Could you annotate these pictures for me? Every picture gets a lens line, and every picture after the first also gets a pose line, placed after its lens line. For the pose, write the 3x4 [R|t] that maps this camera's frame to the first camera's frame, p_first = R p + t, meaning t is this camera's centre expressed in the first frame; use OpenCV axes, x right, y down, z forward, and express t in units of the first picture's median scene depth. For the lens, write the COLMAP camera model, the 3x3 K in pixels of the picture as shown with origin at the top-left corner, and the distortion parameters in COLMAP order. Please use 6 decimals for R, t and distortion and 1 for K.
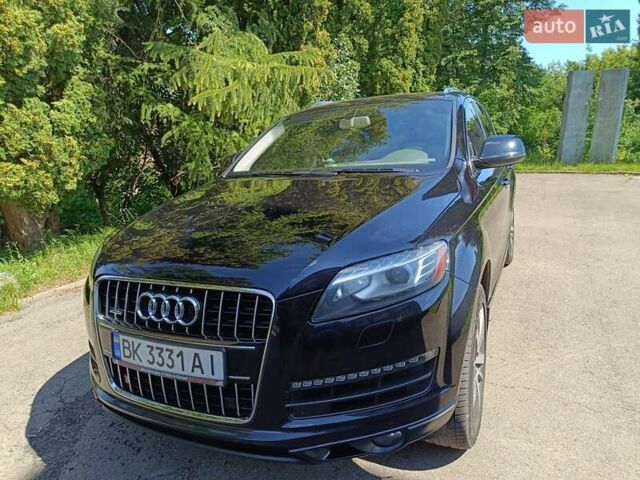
lens RADIAL K [[443.4, 0, 320.0], [0, 443.4, 240.0], [0, 0, 1]] dist [0.013951, -0.024886]
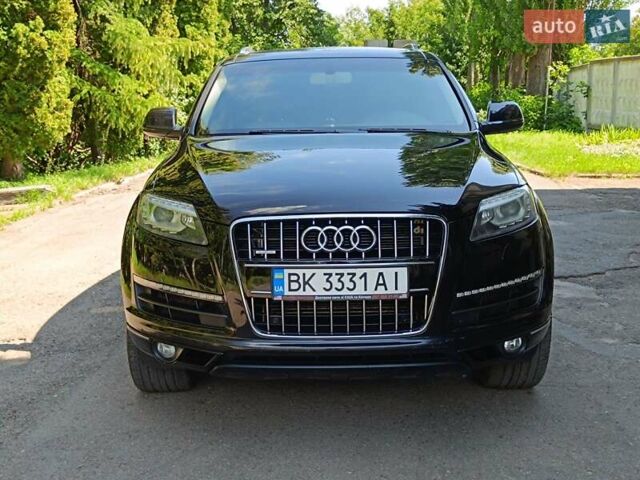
lens RADIAL K [[859.9, 0, 306.3], [0, 859.9, 241.2], [0, 0, 1]] dist [0.108998, -0.409796]
pose [[0.906533, -0.013608, 0.421916, -1.343109], [0.050626, 0.995771, -0.076659, 0.327387], [-0.419088, 0.090853, 0.903388, -0.885865]]
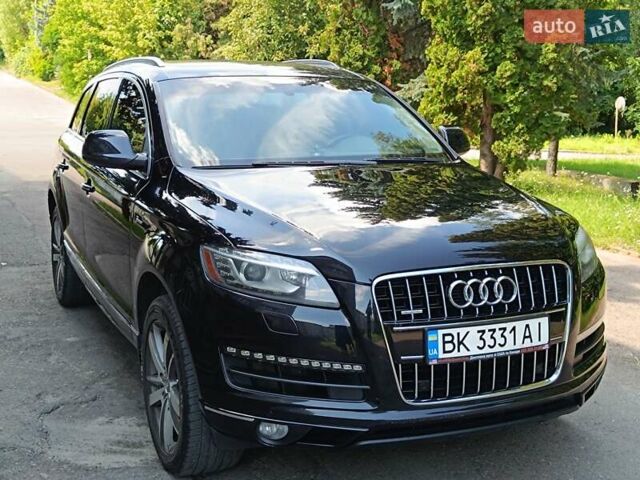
lens RADIAL K [[859.9, 0, 306.3], [0, 859.9, 241.2], [0, 0, 1]] dist [0.108998, -0.409796]
pose [[0.666802, -0.060985, 0.742736, -2.130182], [0.120920, 0.992293, -0.027082, 0.046624], [-0.735360, 0.107870, 0.669037, -0.028882]]
